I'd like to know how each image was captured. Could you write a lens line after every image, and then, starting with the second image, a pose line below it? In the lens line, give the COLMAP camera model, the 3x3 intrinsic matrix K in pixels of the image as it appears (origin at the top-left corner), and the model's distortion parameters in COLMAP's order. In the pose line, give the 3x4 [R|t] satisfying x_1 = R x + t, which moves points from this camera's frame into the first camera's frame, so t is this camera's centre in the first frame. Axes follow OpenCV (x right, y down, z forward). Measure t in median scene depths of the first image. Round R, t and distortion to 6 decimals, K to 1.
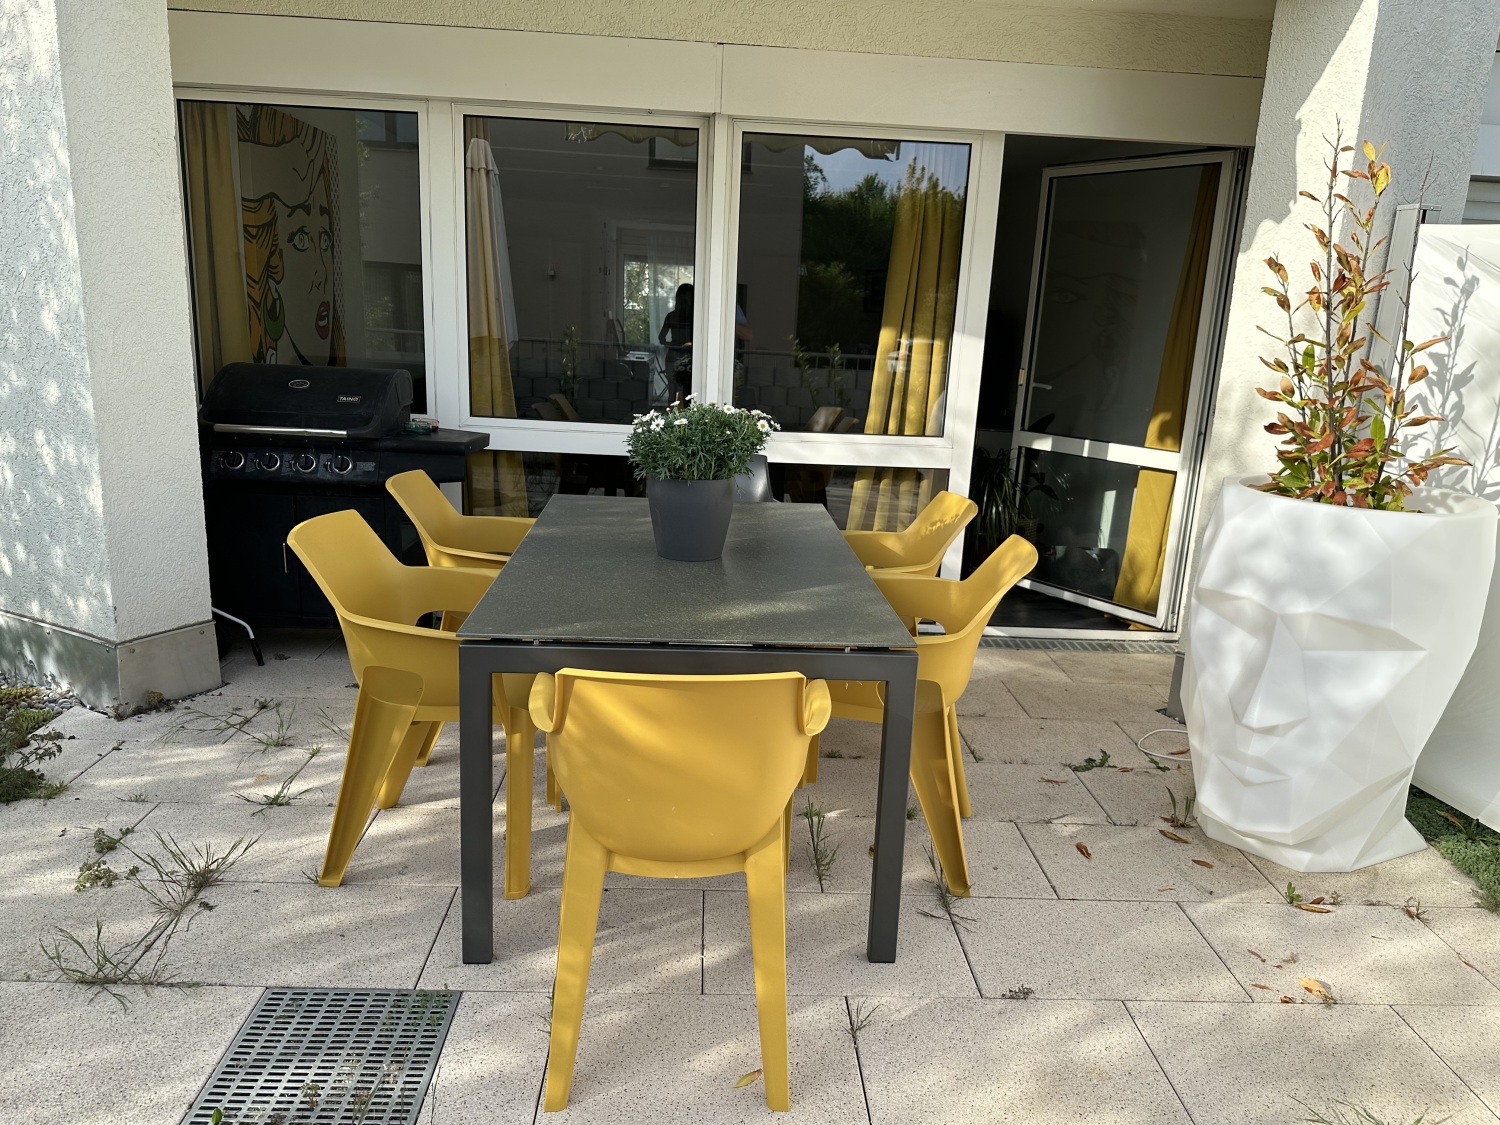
lens RADIAL K [[1065.1, 0, 742.4], [0, 1065.1, 575.8], [0, 0, 1]] dist [0.040063, -0.037355]
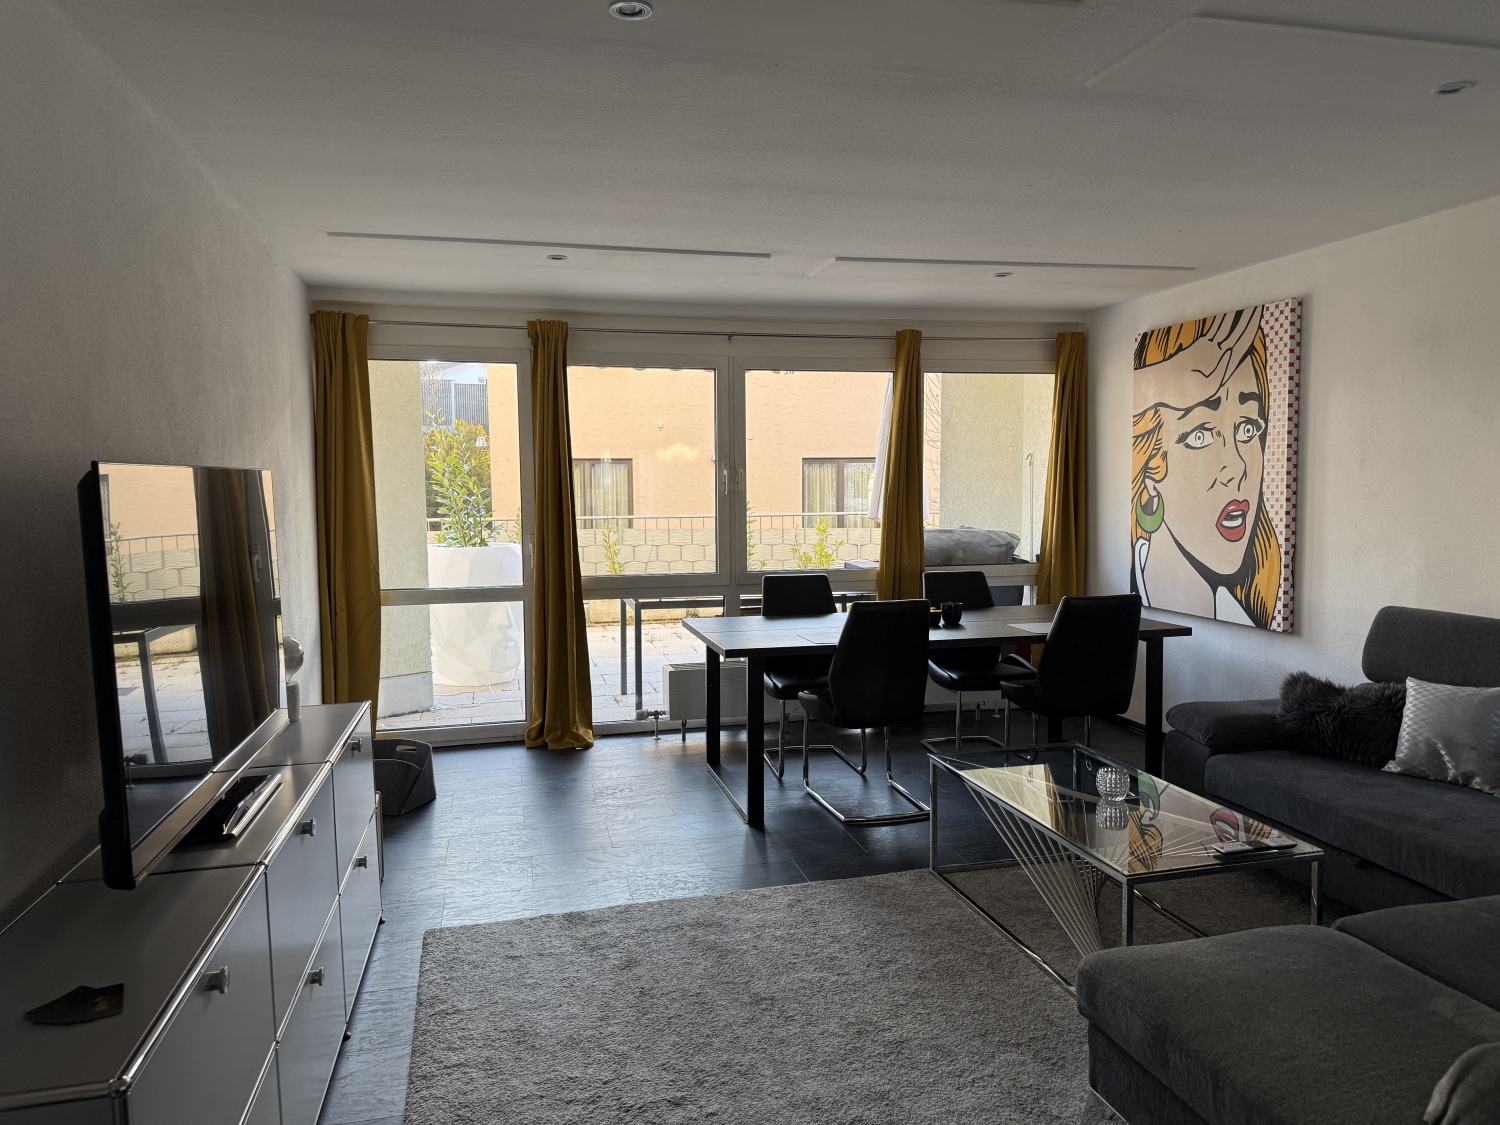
lens RADIAL K [[1055.1, 0, 754.0], [0, 1055.1, 568.3], [0, 0, 1]] dist [0.006280, 0.000103]
pose [[-0.979354, -0.021334, -0.201026, 0.212699], [-0.083957, 0.947523, 0.308467, -0.569164], [0.183896, 0.318976, -0.929751, 2.283109]]
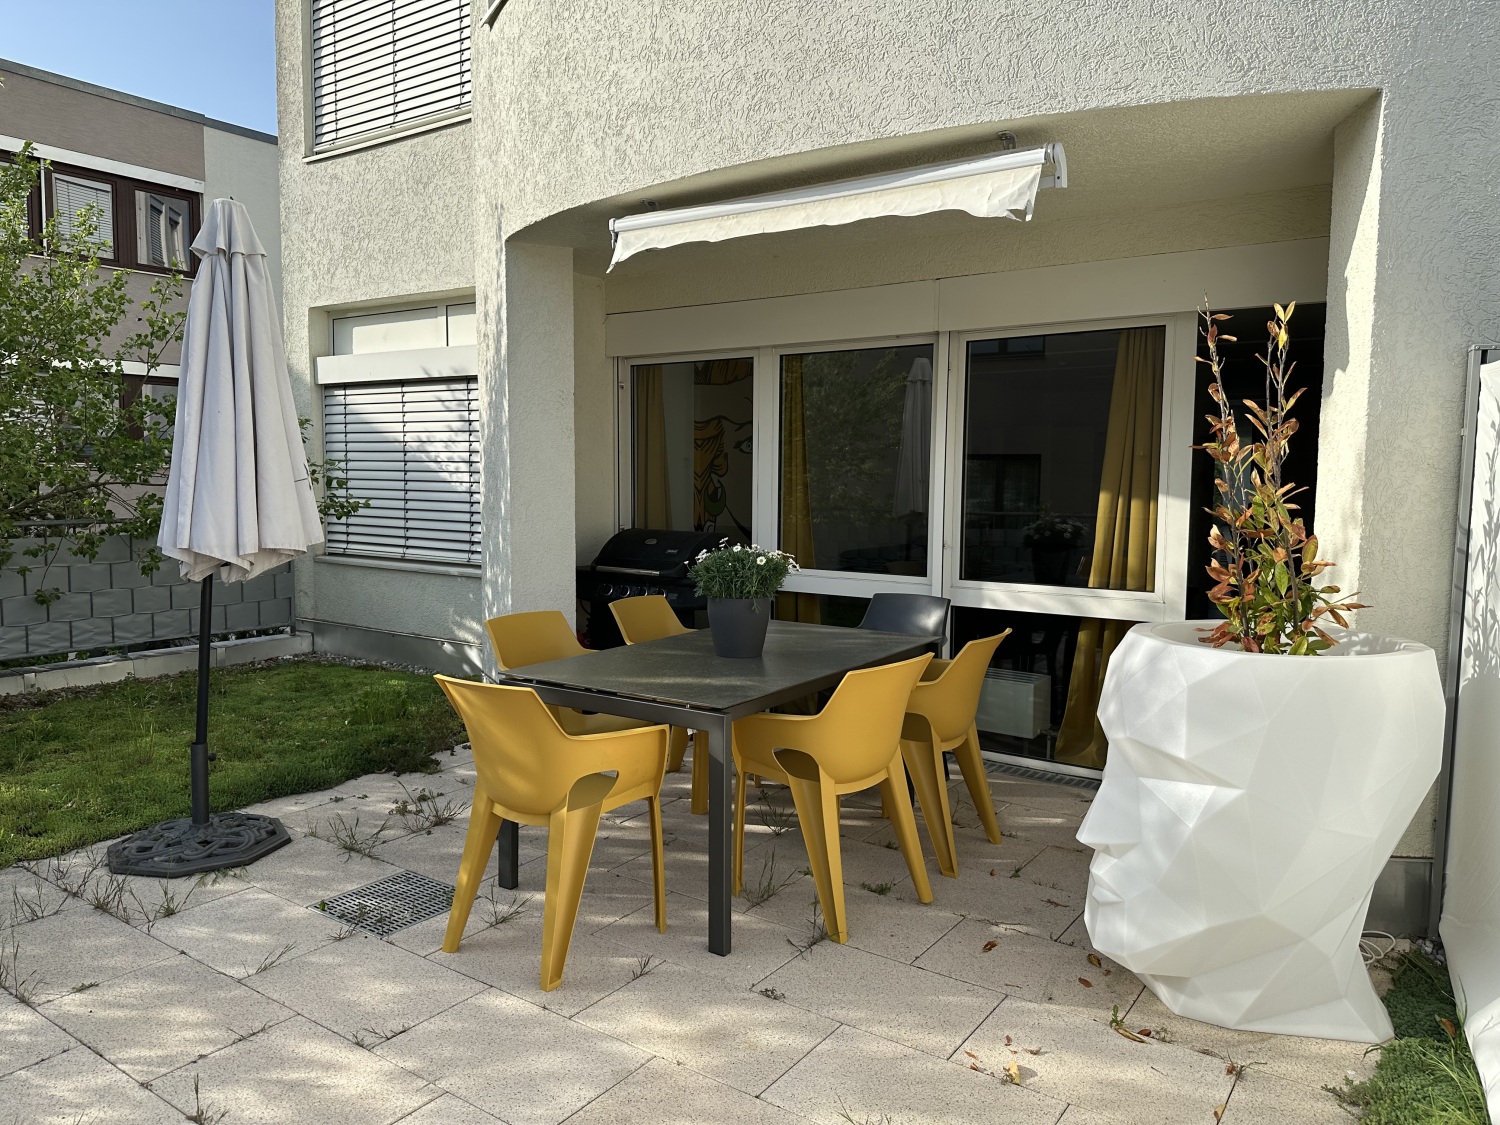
lens RADIAL K [[1065.1, 0, 763.9], [0, 1065.1, 568.1], [0, 0, 1]] dist [0.040063, -0.037355]
pose [[0.790316, 0.013030, -0.612561, 0.547030], [-0.120605, 0.983522, -0.134683, 0.033621], [0.600712, 0.180320, 0.778865, -0.045259]]
